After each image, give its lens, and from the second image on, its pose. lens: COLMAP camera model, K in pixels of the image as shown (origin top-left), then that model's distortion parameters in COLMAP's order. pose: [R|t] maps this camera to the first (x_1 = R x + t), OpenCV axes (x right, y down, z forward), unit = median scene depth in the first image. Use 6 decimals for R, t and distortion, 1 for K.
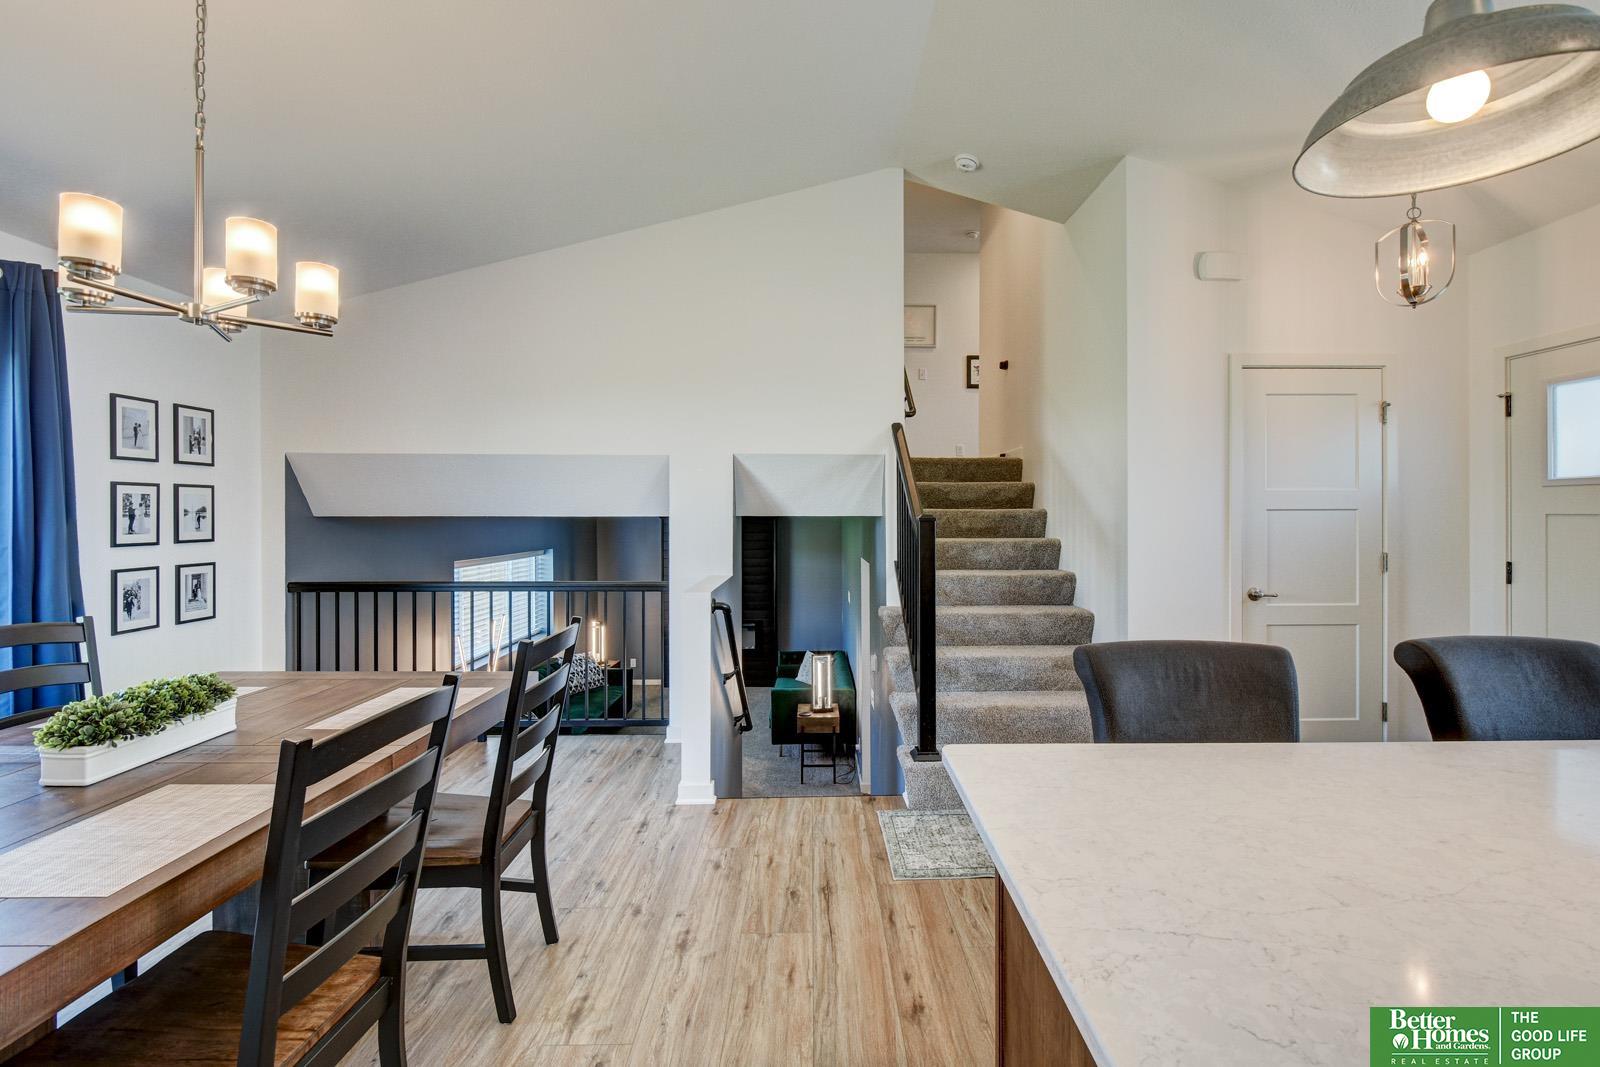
lens RADIAL K [[728.1, 0, 831.4], [0, 728.1, 512.3], [0, 0, 1]] dist [0.008997, -0.008738]
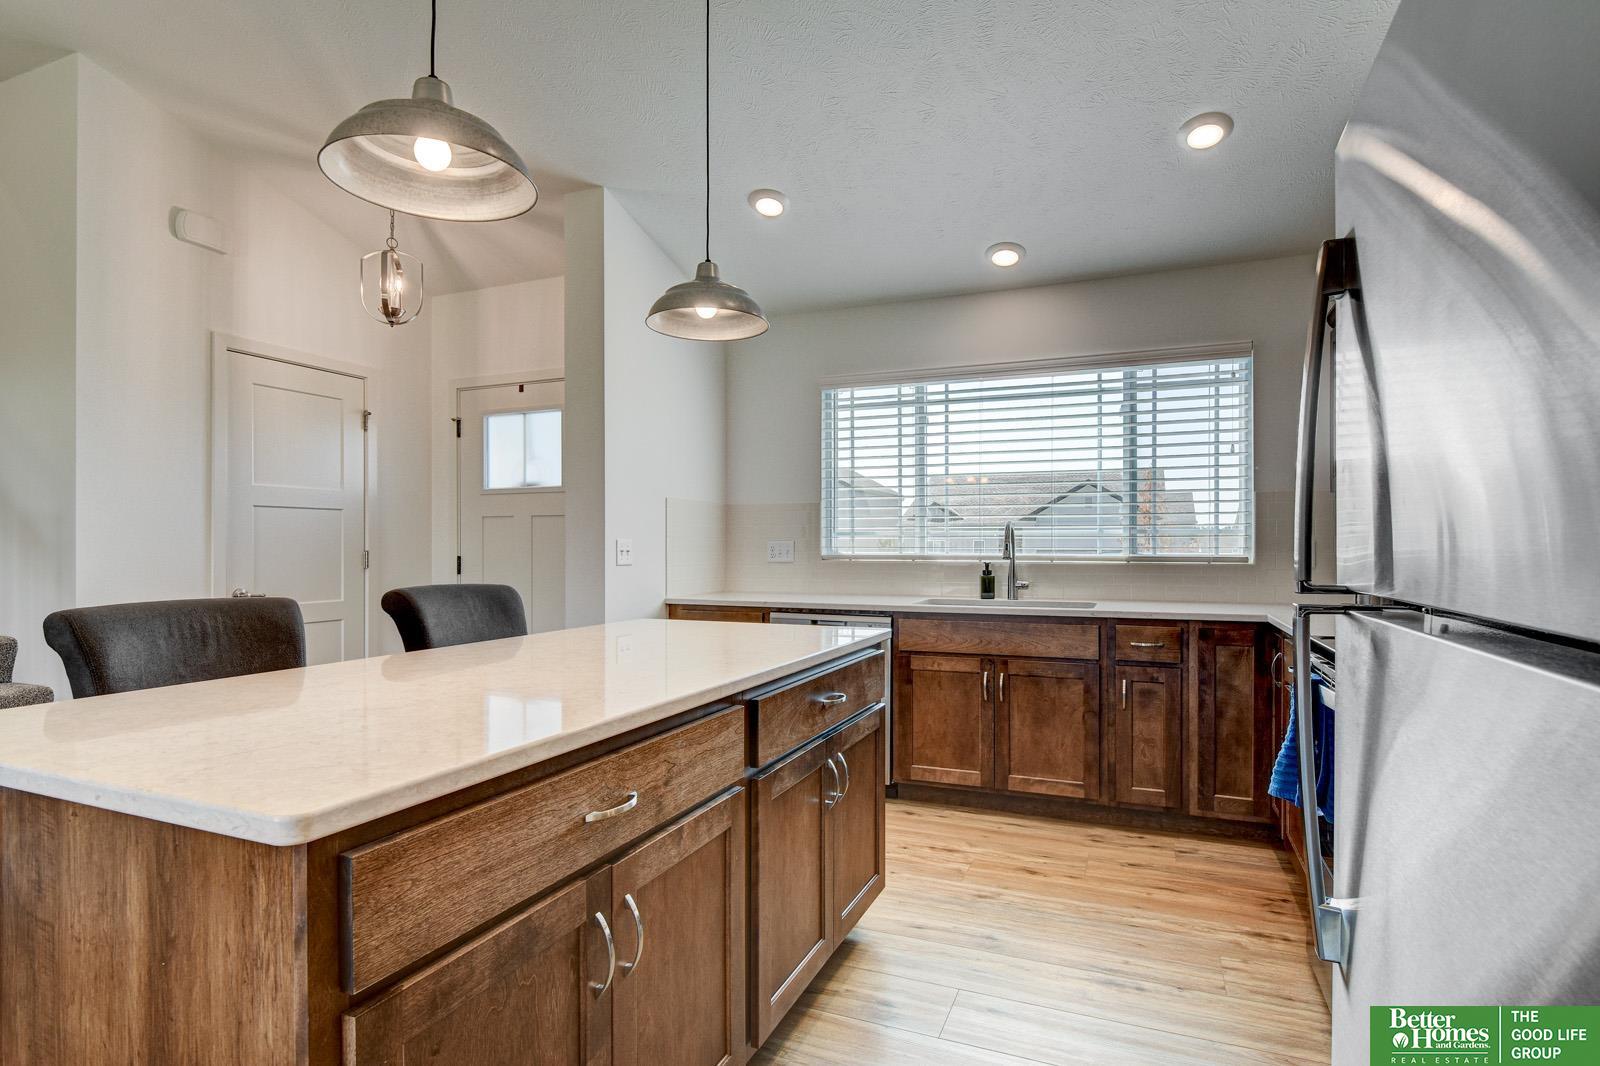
lens RADIAL K [[816.8, 0, 812.0], [0, 816.8, 540.6], [0, 0, 1]] dist [-0.002795, -0.002897]
pose [[0.401573, 0.005866, 0.915808, -0.084181], [0.003464, 0.999963, -0.007924, 0.056773], [-0.915820, 0.006355, 0.401538, -0.089298]]
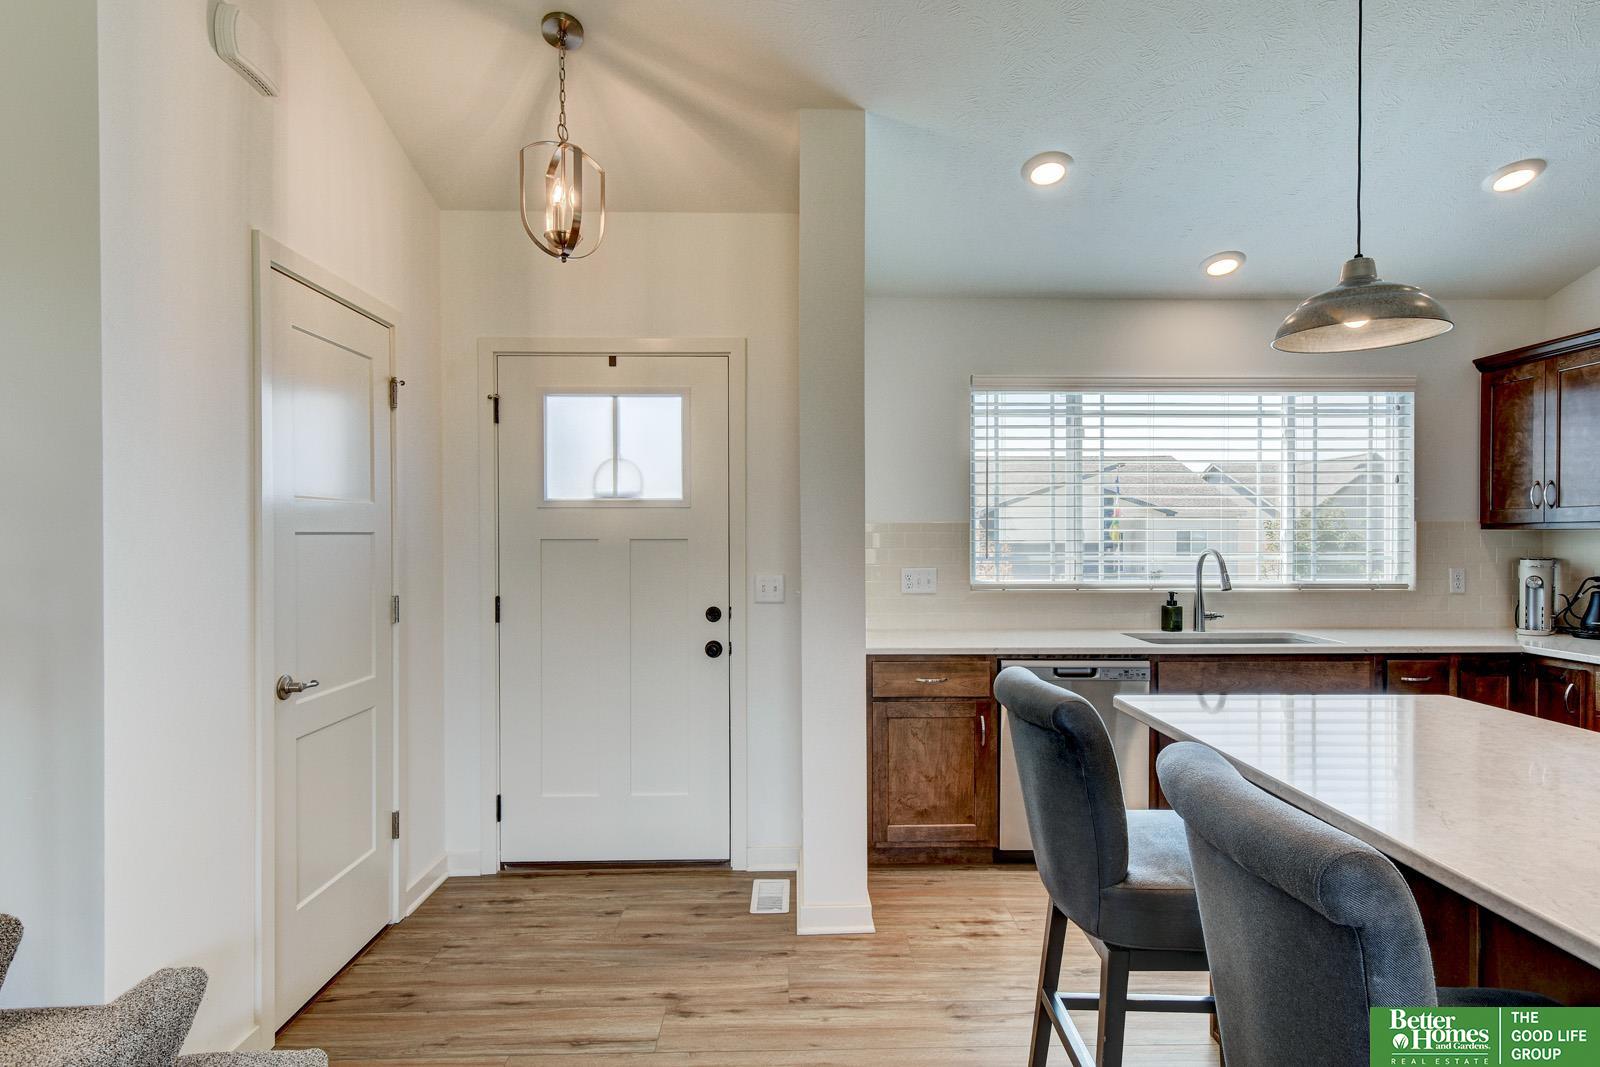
lens RADIAL K [[876.5, 0, 812.4], [0, 876.5, 547.1], [0, 0, 1]] dist [0.018565, -0.003993]
pose [[-0.000537, -0.012125, 0.999926, -0.085051], [0.004534, 0.999916, 0.012127, 0.000563], [-0.999990, 0.004540, -0.000482, 0.664080]]
